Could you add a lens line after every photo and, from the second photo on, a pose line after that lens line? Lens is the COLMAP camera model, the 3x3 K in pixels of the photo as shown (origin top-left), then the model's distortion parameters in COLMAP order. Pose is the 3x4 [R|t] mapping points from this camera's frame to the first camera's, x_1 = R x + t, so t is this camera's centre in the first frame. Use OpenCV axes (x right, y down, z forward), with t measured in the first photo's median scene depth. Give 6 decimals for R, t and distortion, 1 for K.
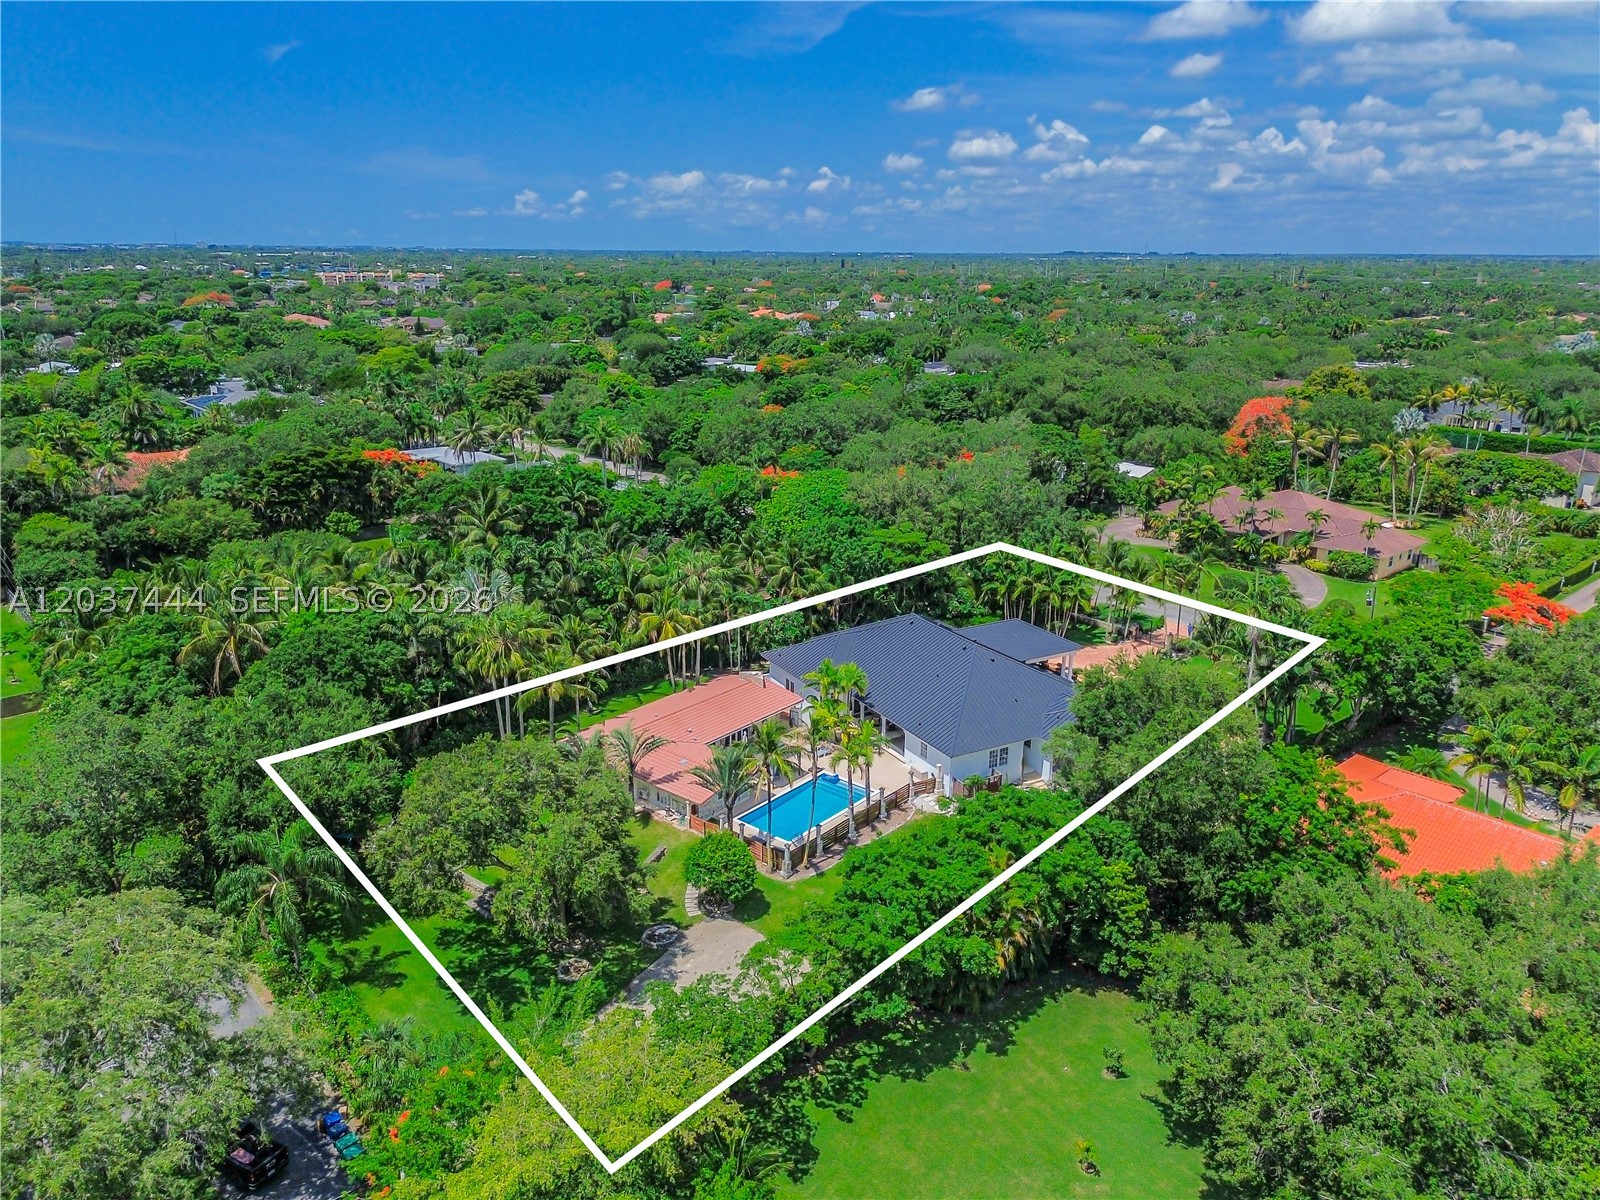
lens RADIAL K [[1159.9, 0, 805.9], [0, 1159.9, 592.3], [0, 0, 1]] dist [0.054413, -0.050806]
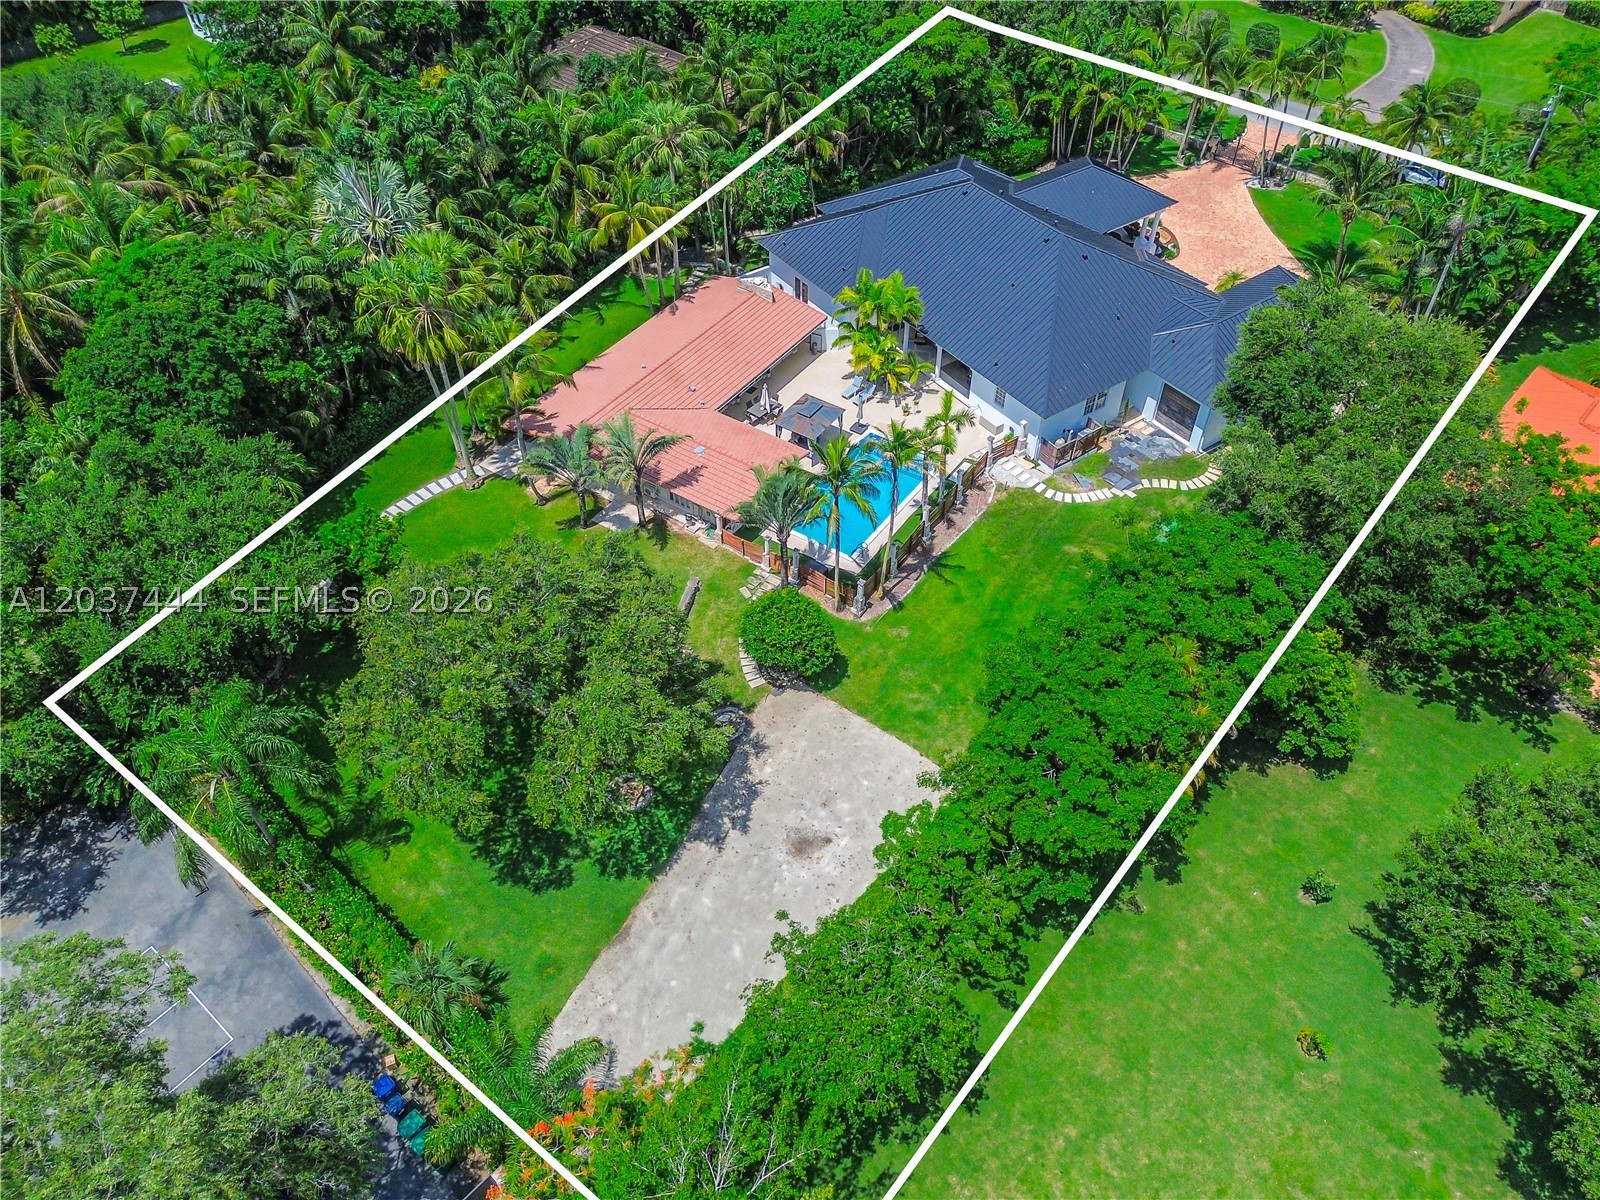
lens RADIAL K [[1159.9, 0, 791.1], [0, 1159.9, 605.6], [0, 0, 1]] dist [0.054413, -0.050806]
pose [[0.995141, -0.077395, 0.060856, -0.070345], [0.037632, 0.870179, 0.491297, -0.096486], [-0.090980, -0.486620, 0.868864, 0.203103]]
